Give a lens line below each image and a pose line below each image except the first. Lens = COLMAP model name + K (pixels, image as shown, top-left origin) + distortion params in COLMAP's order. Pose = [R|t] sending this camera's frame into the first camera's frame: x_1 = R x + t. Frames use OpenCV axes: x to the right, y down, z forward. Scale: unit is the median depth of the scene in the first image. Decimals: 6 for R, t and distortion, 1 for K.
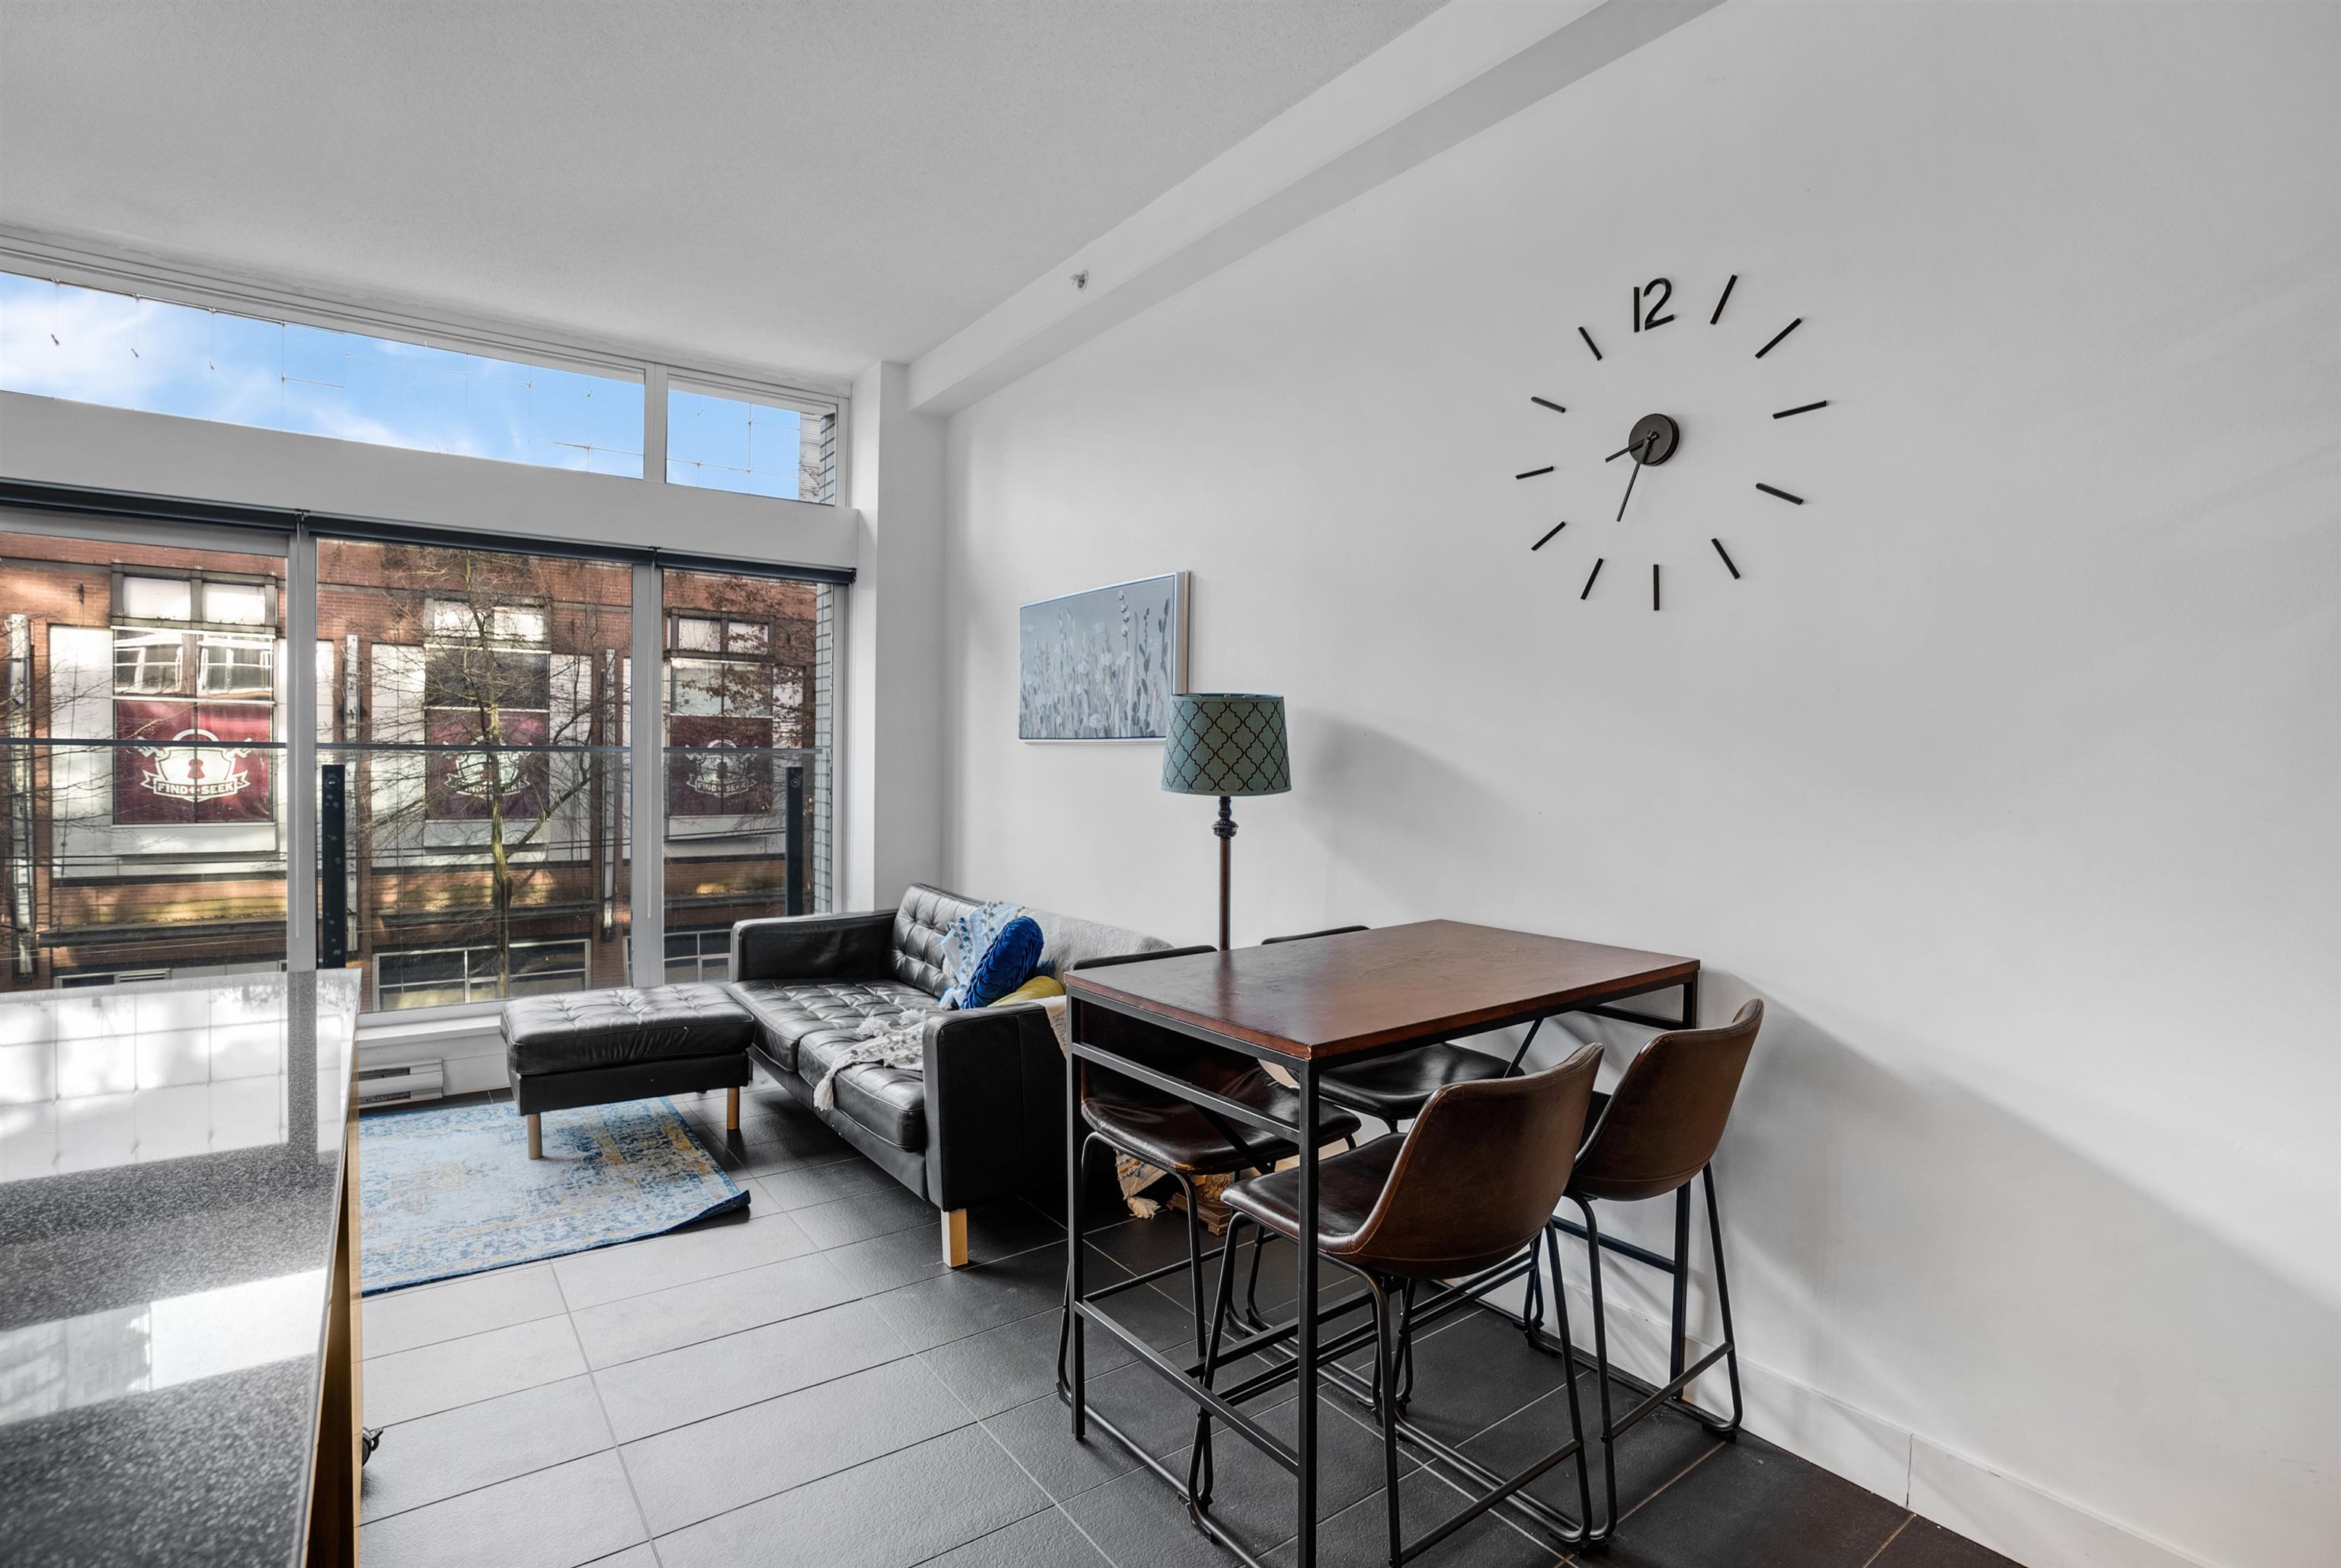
lens RADIAL K [[1132.2, 0, 1158.3], [0, 1132.2, 779.4], [0, 0, 1]] dist [-0.059339, 0.029166]
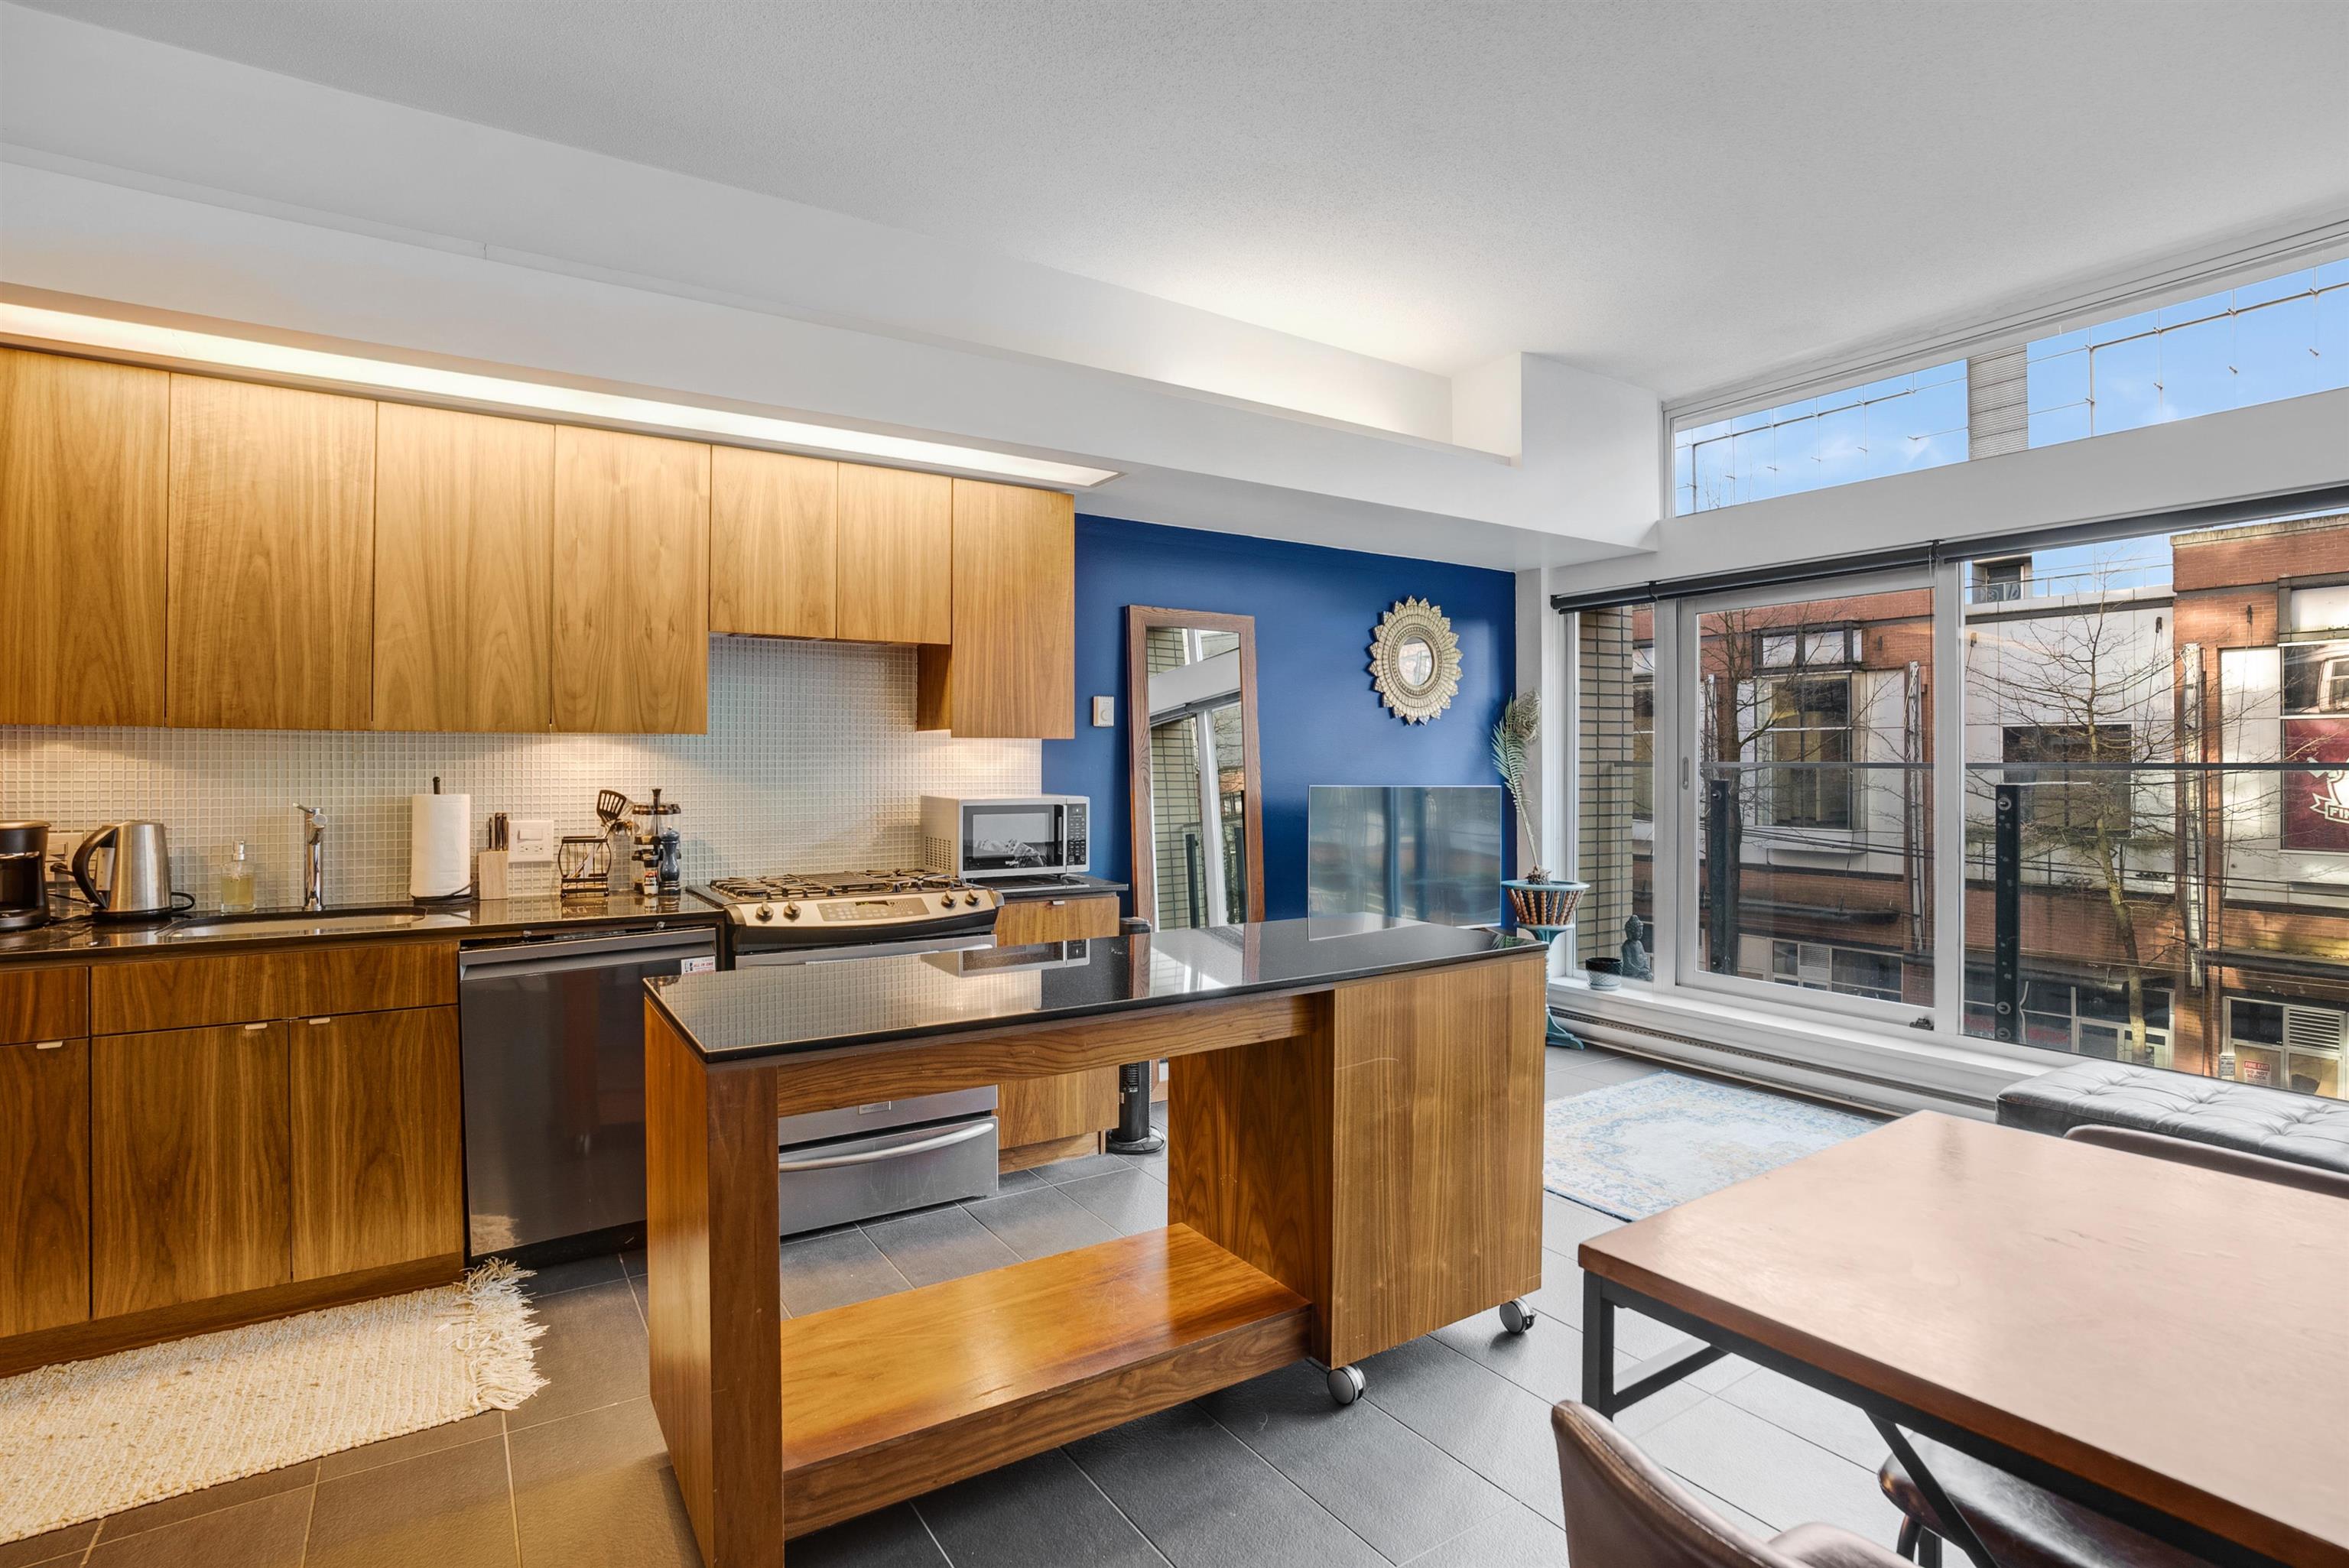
lens RADIAL K [[1136.1, 0, 1162.2], [0, 1136.1, 779.4], [0, 0, 1]] dist [-0.059339, 0.029166]
pose [[-0.051145, -0.002467, -0.998688, 0.259387], [-0.019047, 0.999817, -0.001494, -0.000773], [0.998510, 0.018946, -0.051183, 0.285572]]
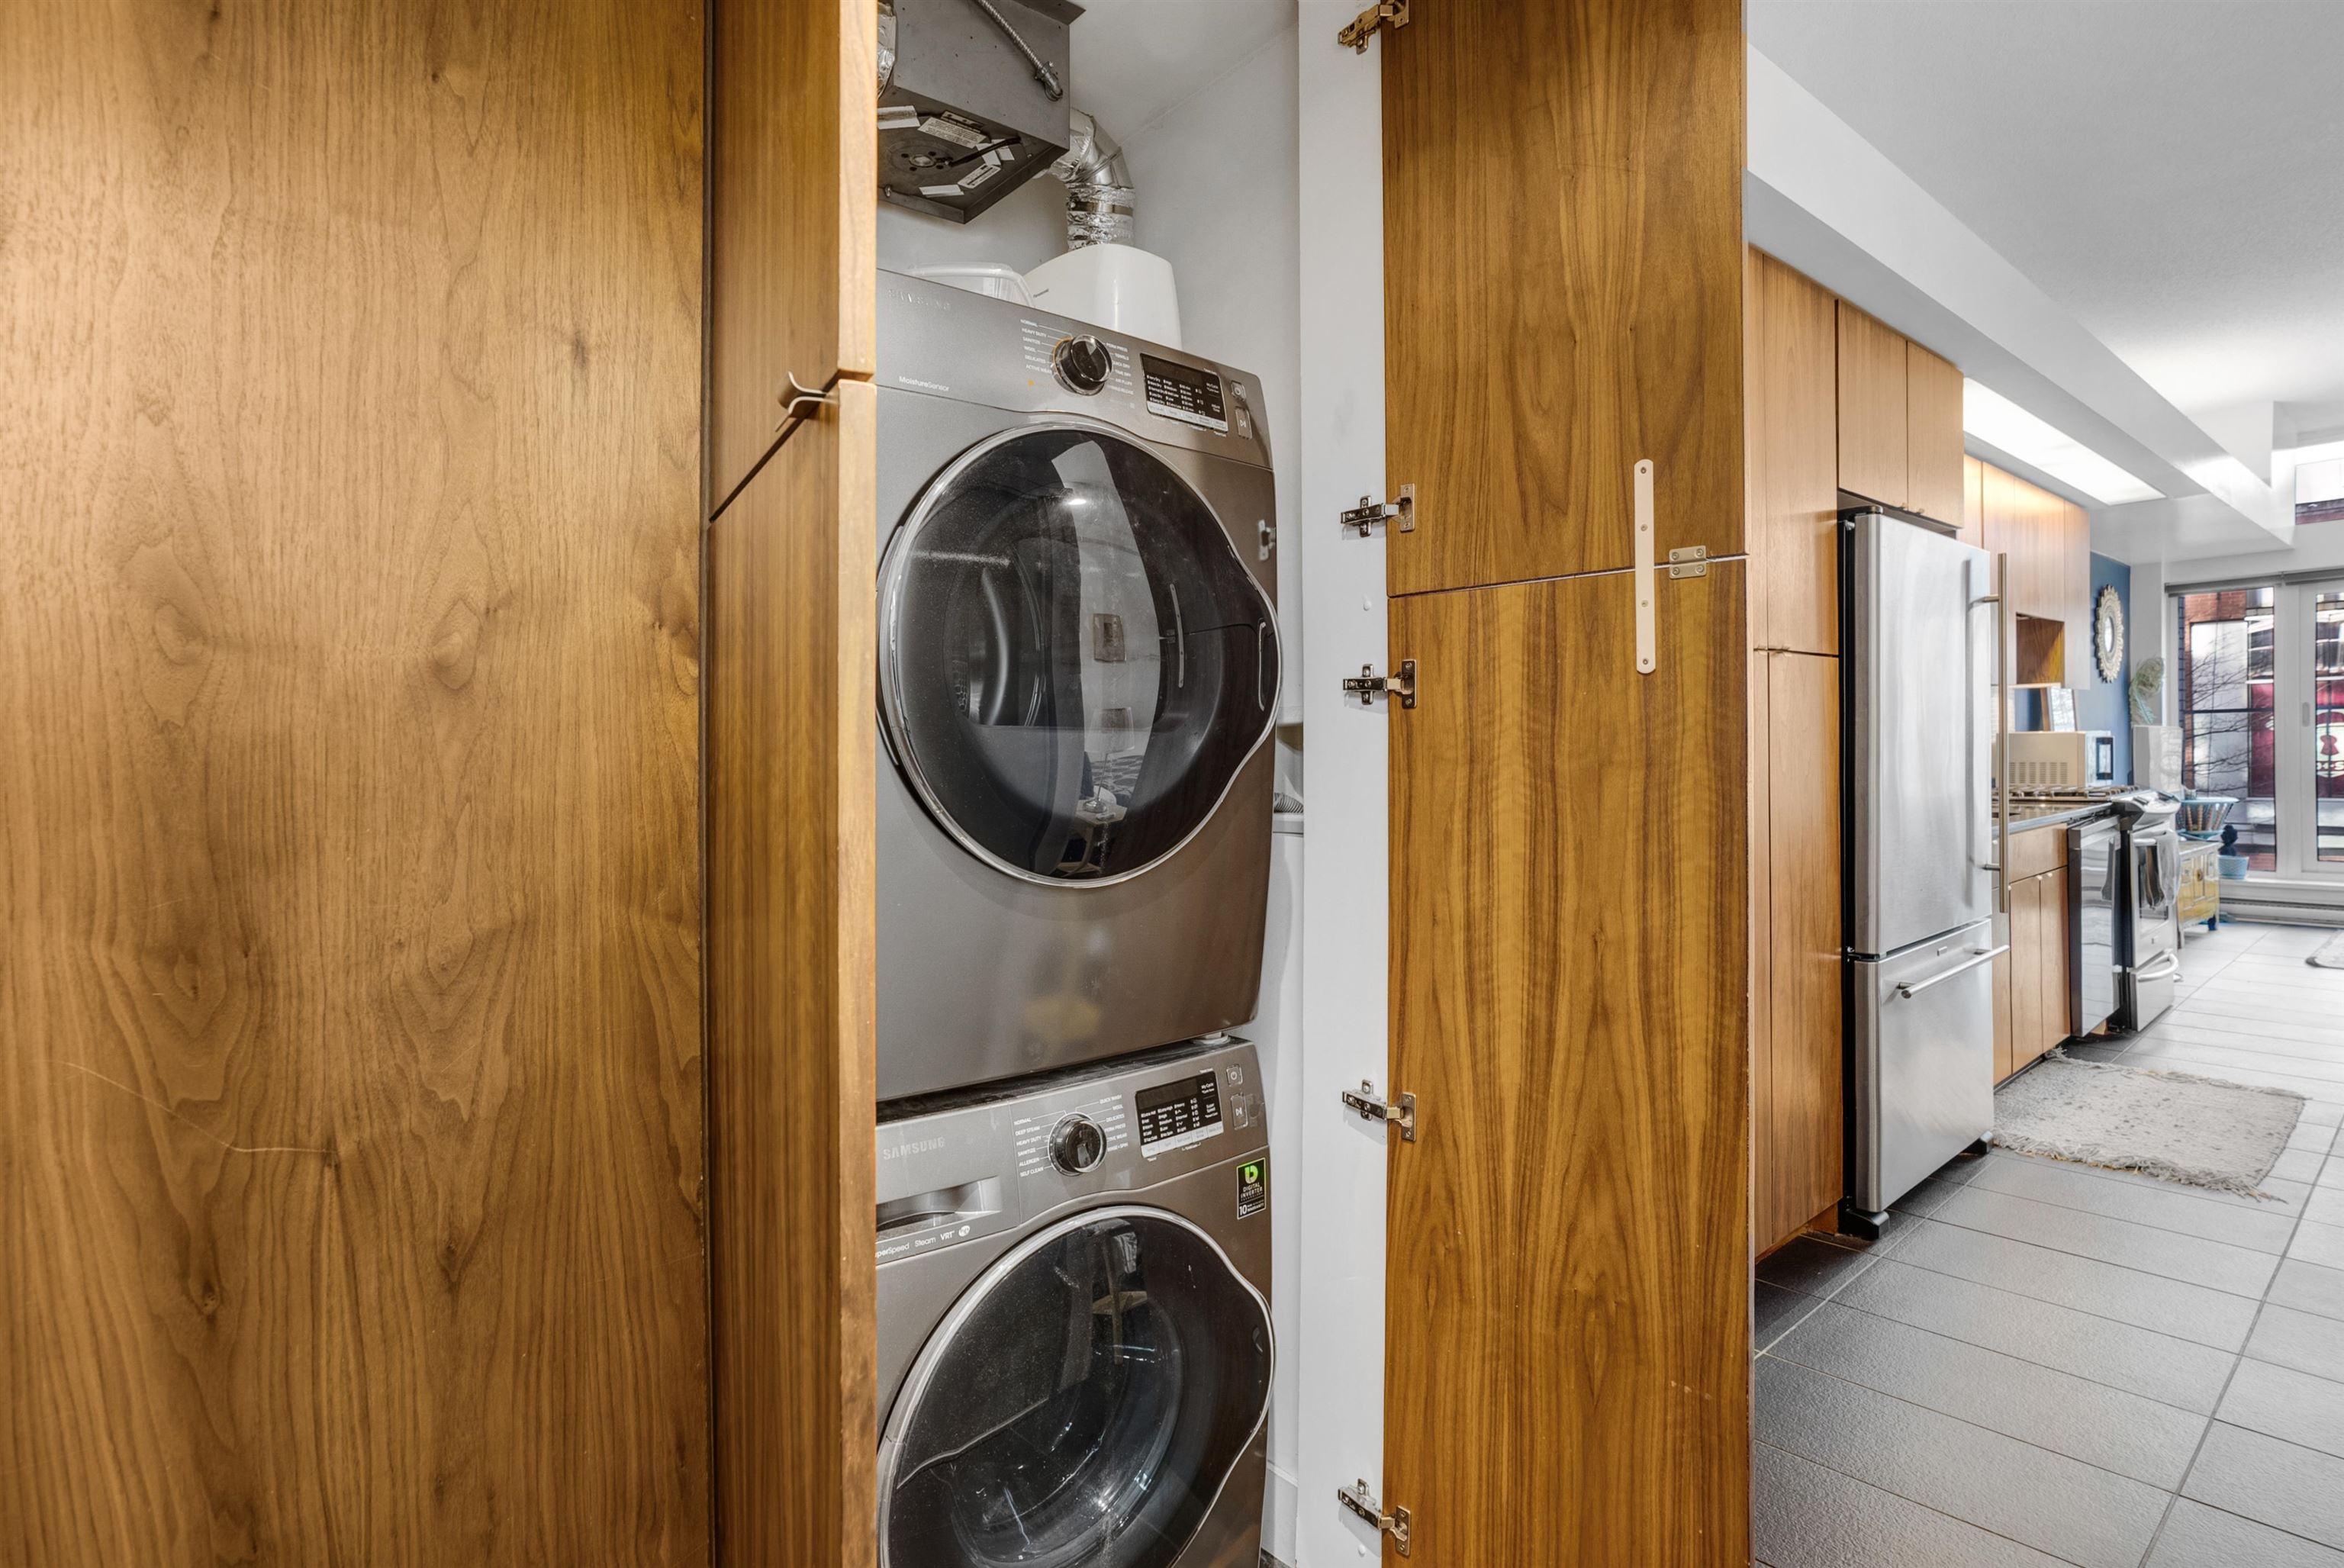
lens RADIAL K [[1133.8, 0, 1159.7], [0, 1133.8, 779.4], [0, 0, 1]] dist [-0.059339, 0.029166]
pose [[0.055909, 0.008923, -0.998396, 0.488792], [0.005549, 0.999942, 0.009247, 0.045818], [0.998420, -0.006057, 0.055856, -0.861921]]
